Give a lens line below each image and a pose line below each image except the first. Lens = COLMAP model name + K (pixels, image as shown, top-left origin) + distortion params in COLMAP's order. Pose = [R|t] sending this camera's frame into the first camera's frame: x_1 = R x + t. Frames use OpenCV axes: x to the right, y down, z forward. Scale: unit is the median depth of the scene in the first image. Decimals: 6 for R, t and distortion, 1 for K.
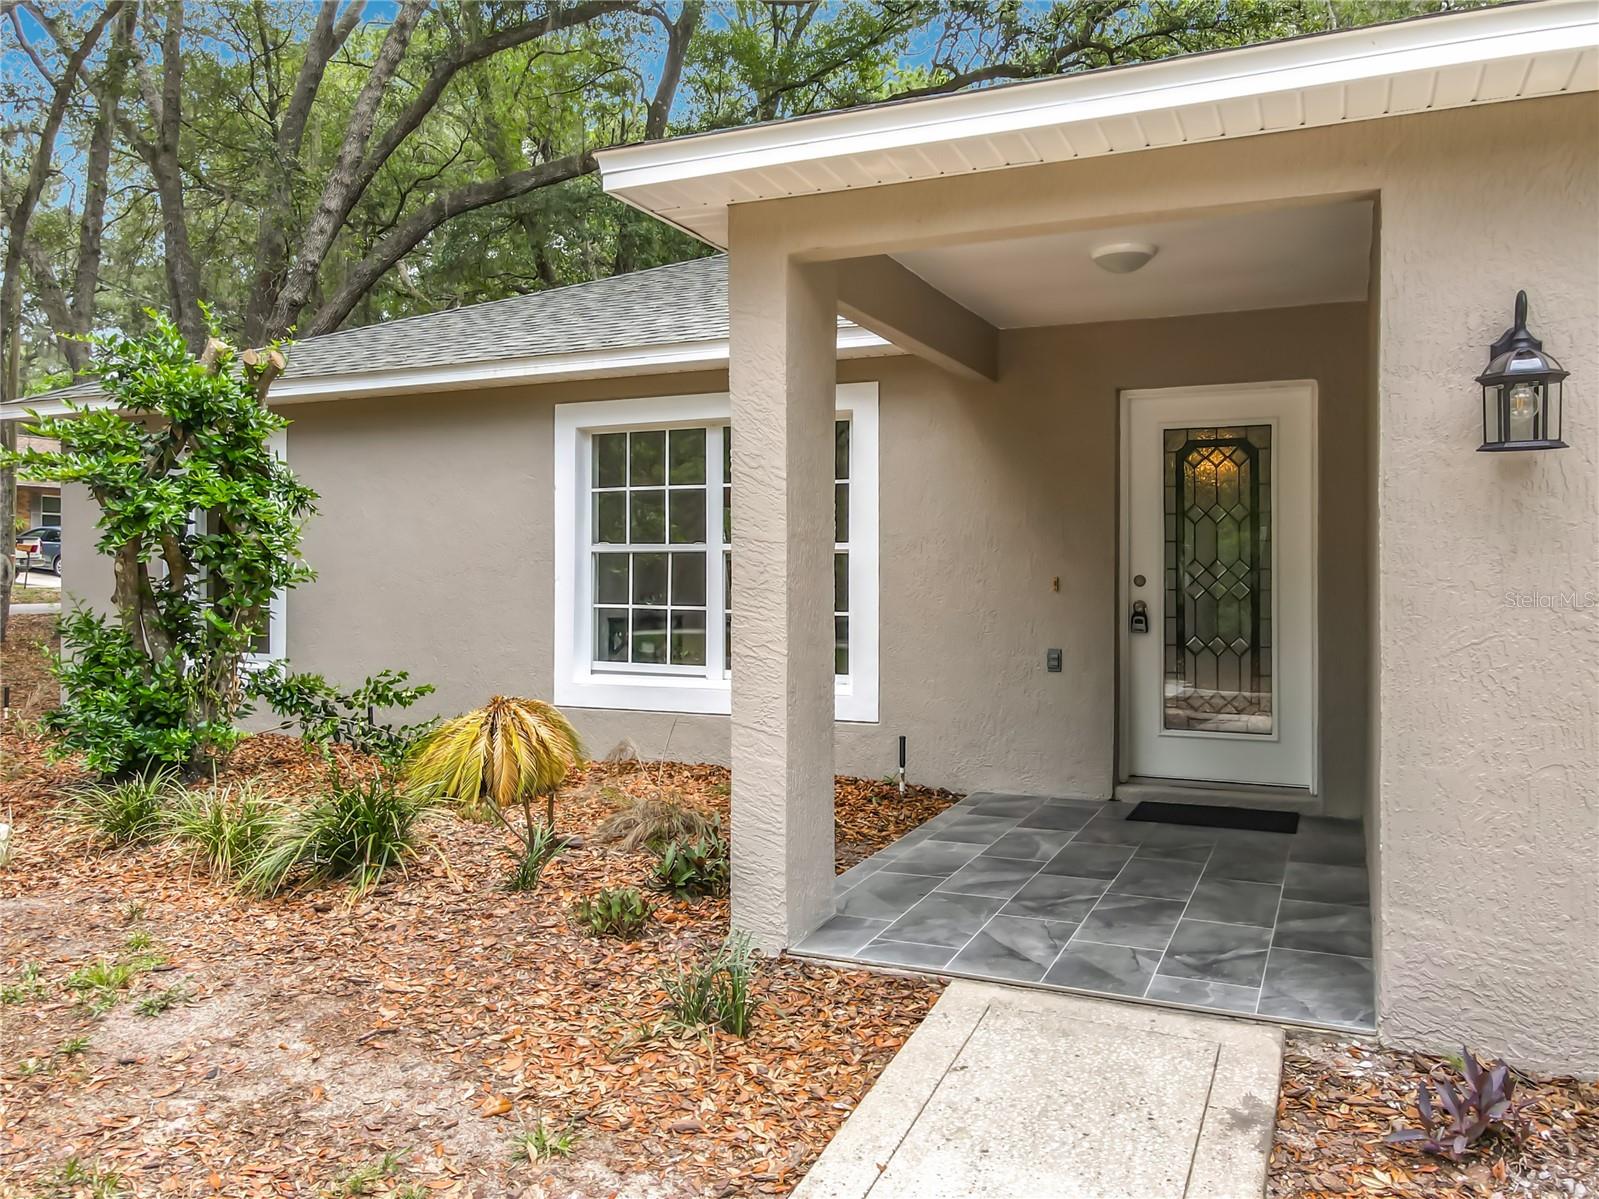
lens RADIAL K [[1190.2, 0, 797.1], [0, 1190.2, 559.0], [0, 0, 1]] dist [0.009669, 0.008821]
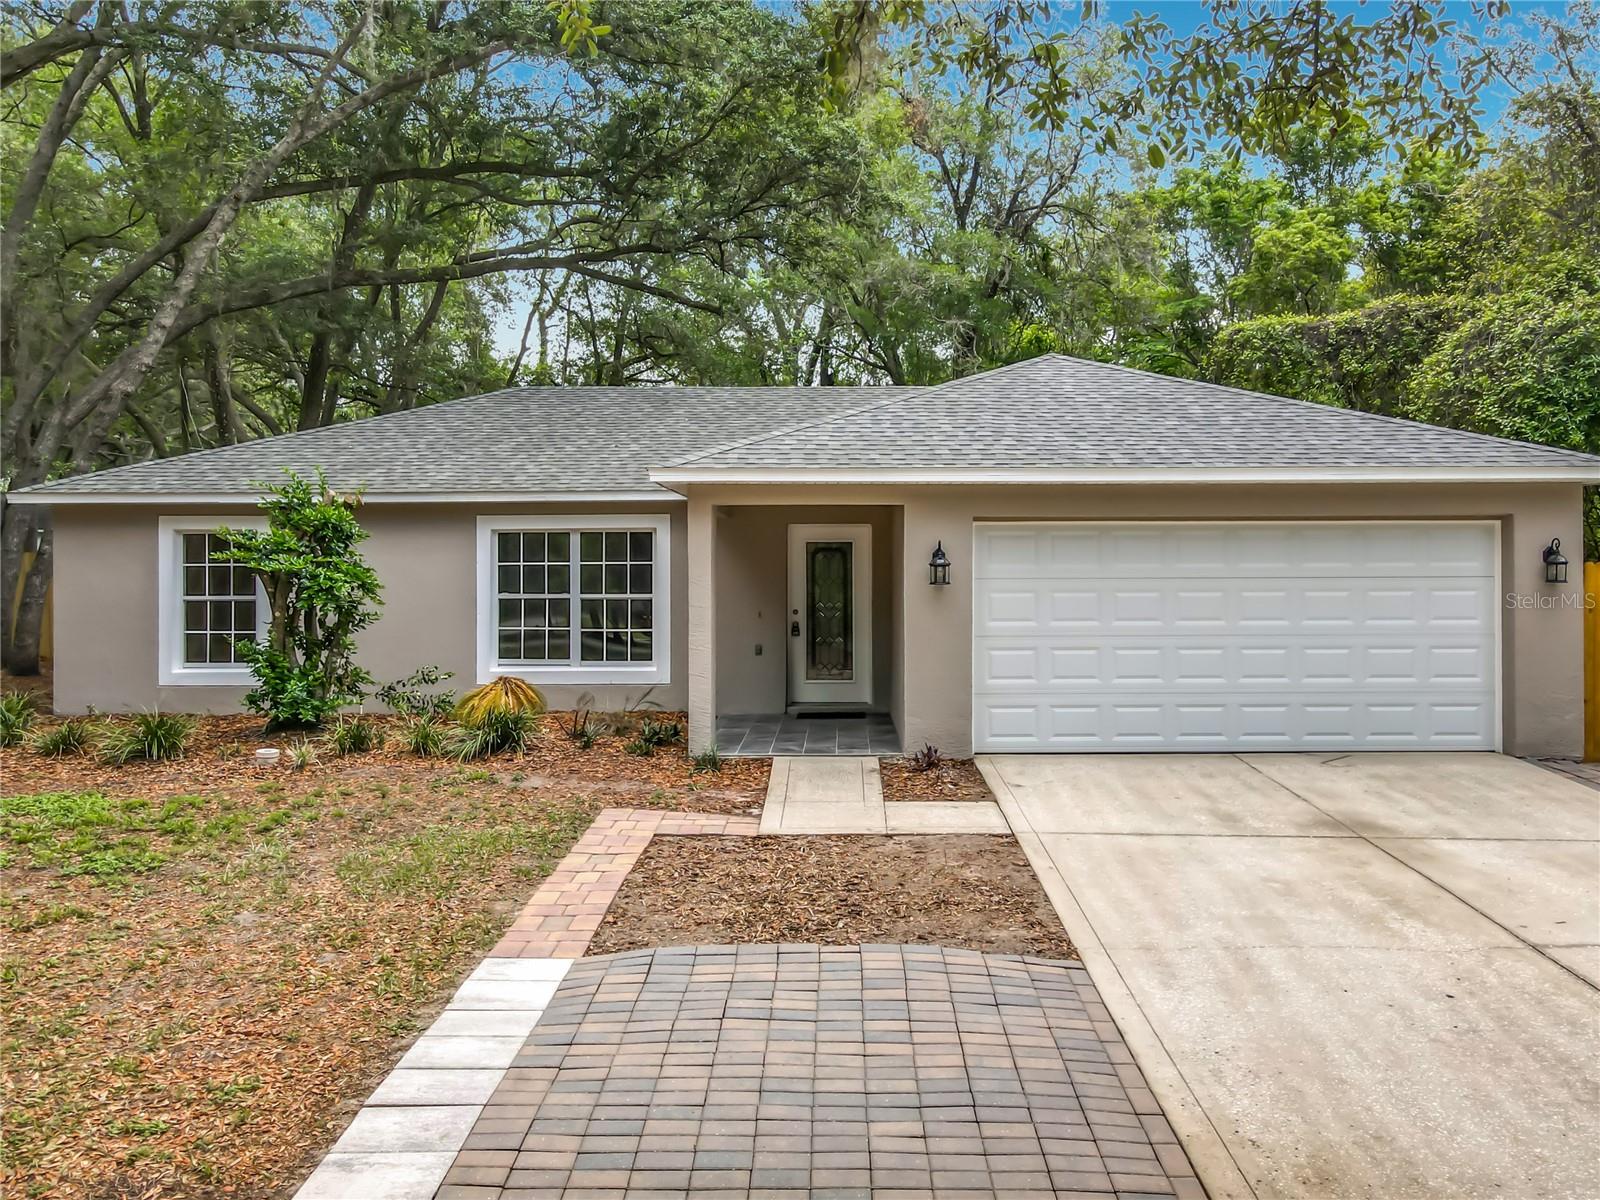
lens RADIAL K [[1177.3, 0, 806.1], [0, 1177.3, 573.2], [0, 0, 1]] dist [0.013905, 0.007559]
pose [[0.919389, -0.006446, 0.393298, -0.532687], [0.001429, 0.999914, 0.013048, -0.079965], [-0.393348, -0.011434, 0.919319, -0.966259]]
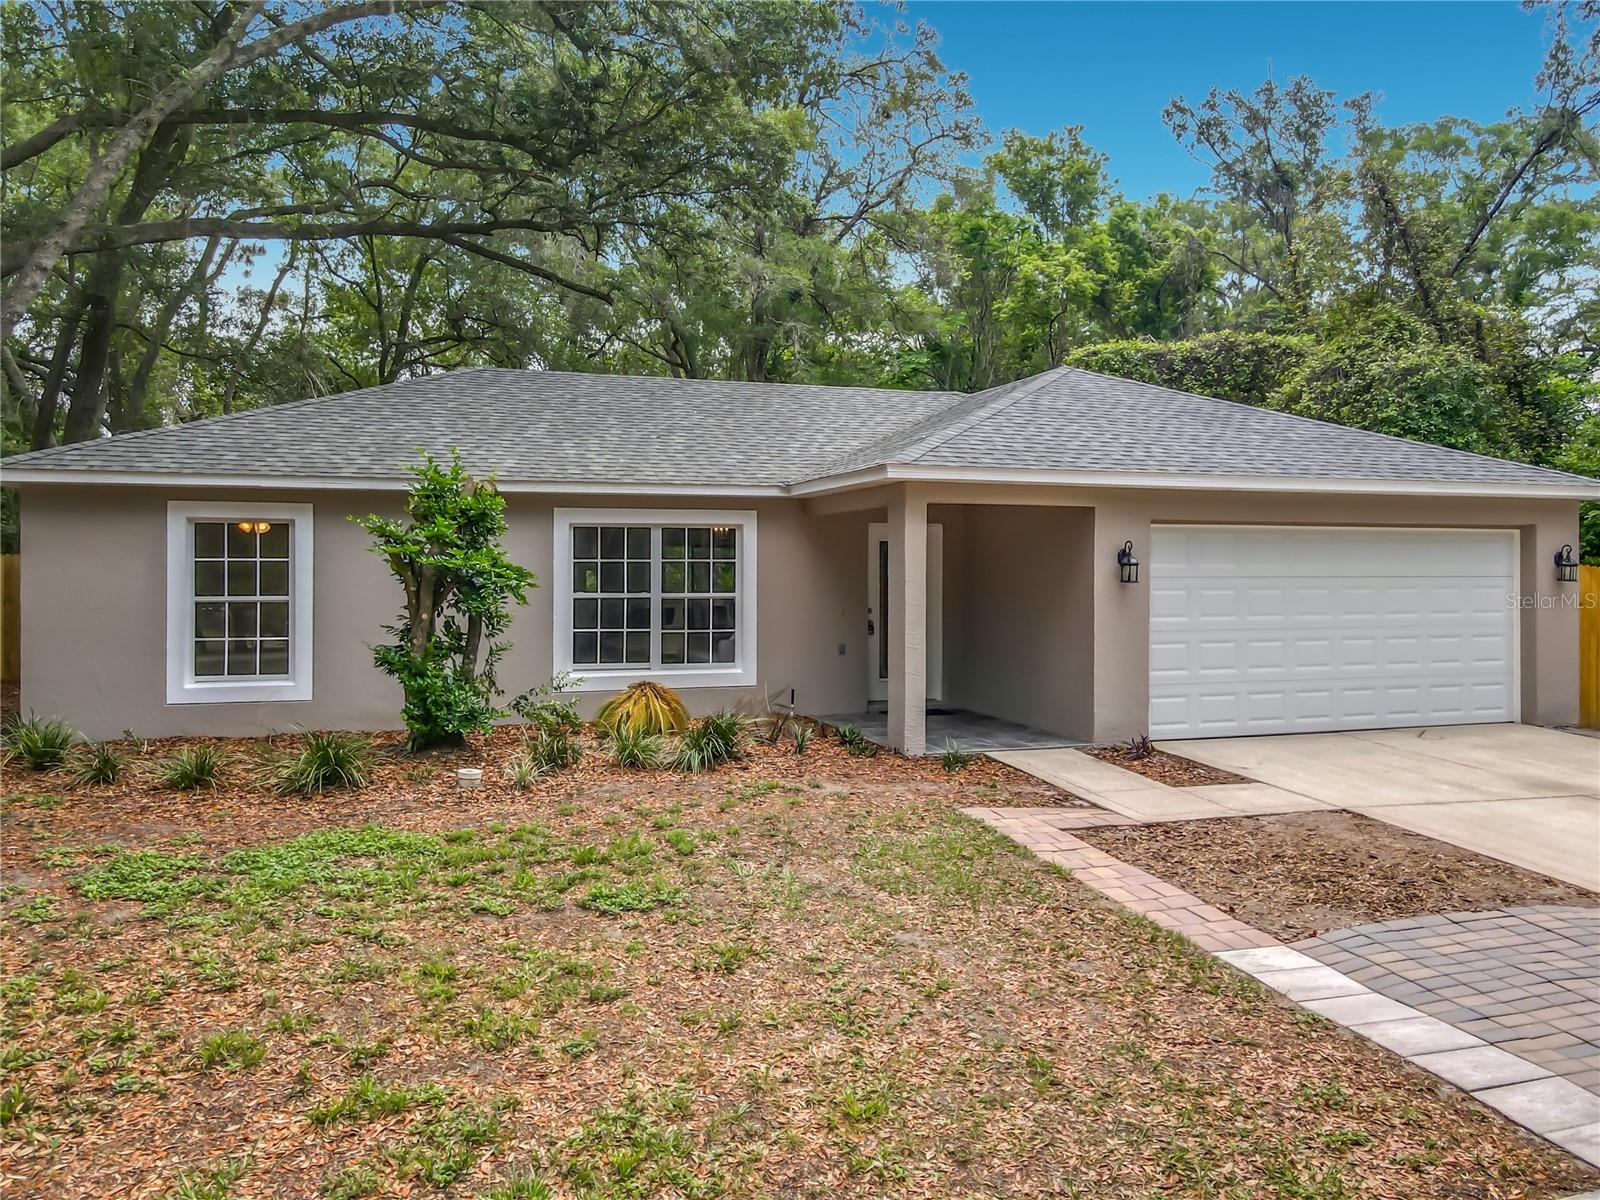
lens RADIAL K [[1191.0, 0, 797.6], [0, 1191.0, 559.5], [0, 0, 1]] dist [0.009669, 0.008821]
pose [[0.746661, 0.004115, 0.665192, -1.244274], [-0.005946, 0.999982, 0.000488, -0.074642], [-0.665178, -0.004319, 0.746673, -0.517893]]
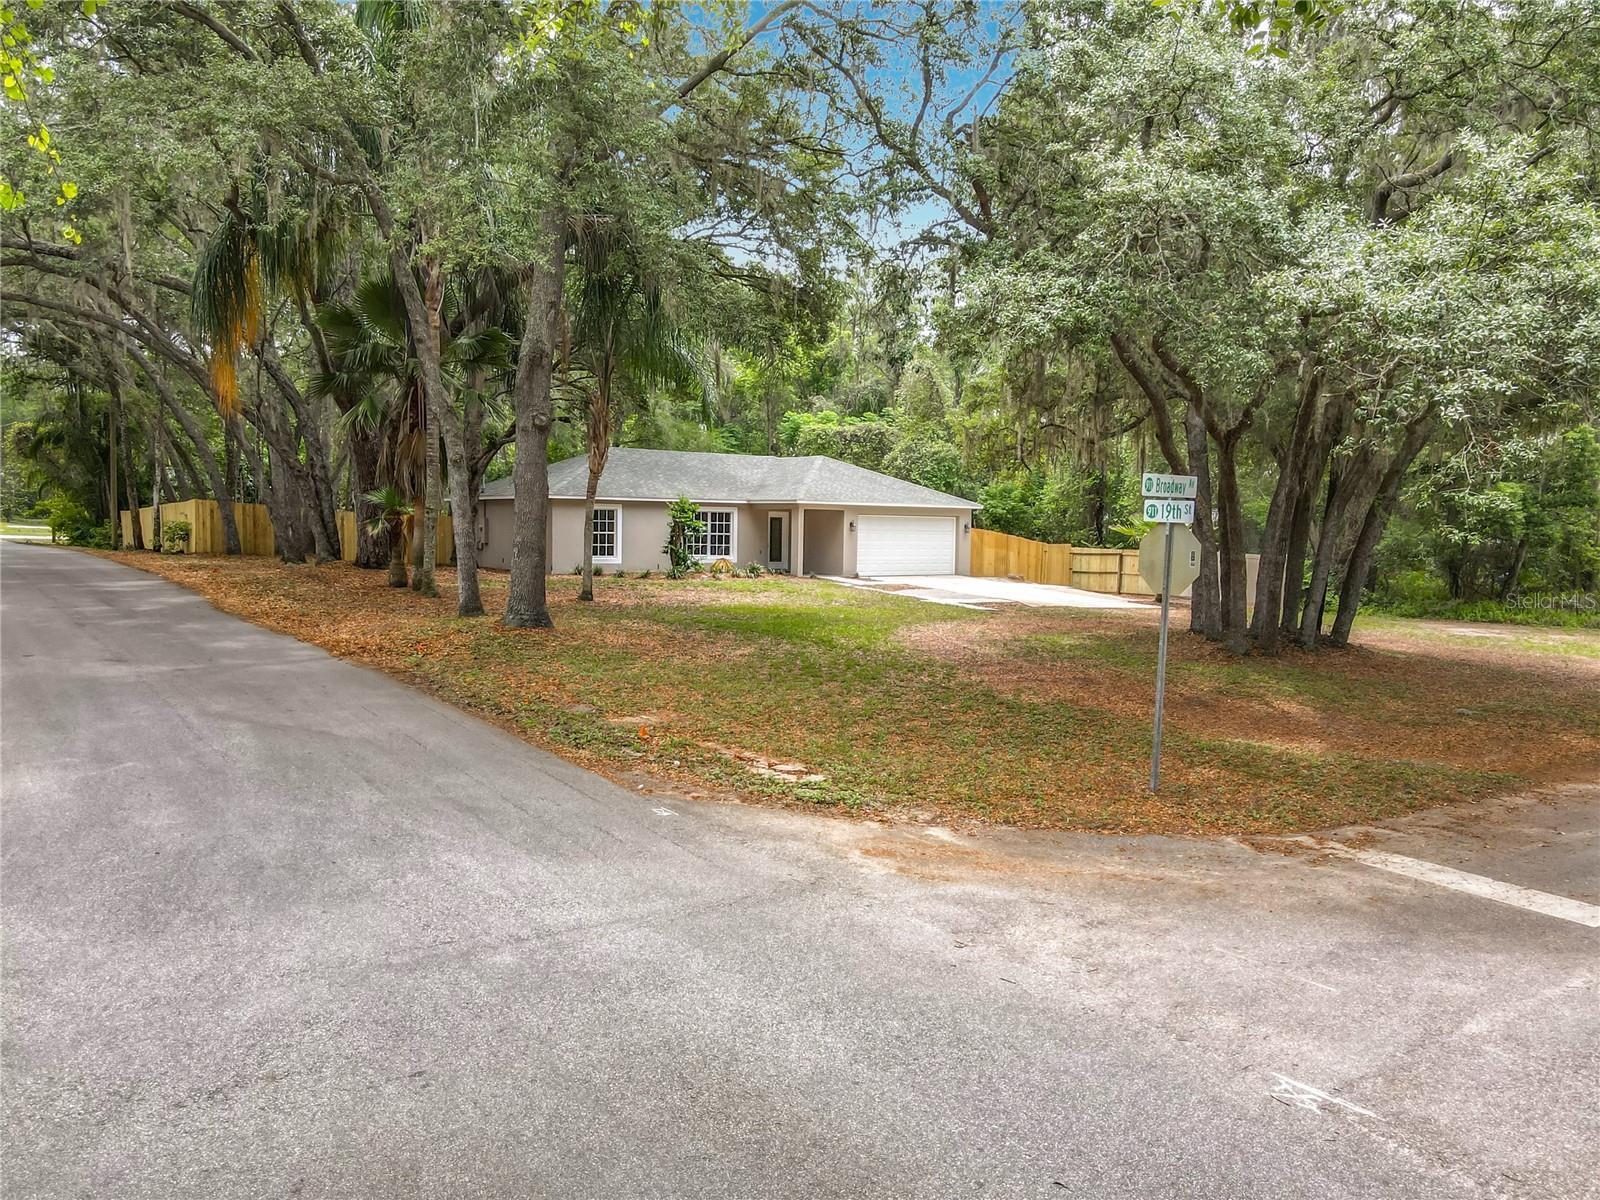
lens RADIAL K [[1191.0, 0, 797.6], [0, 1191.0, 559.5], [0, 0, 1]] dist [0.009669, 0.008821]
pose [[0.500251, -0.020477, 0.865638, -5.381633], [-0.024713, 0.998975, 0.037913, -0.127351], [-0.865528, -0.040359, 0.499232, -2.464606]]
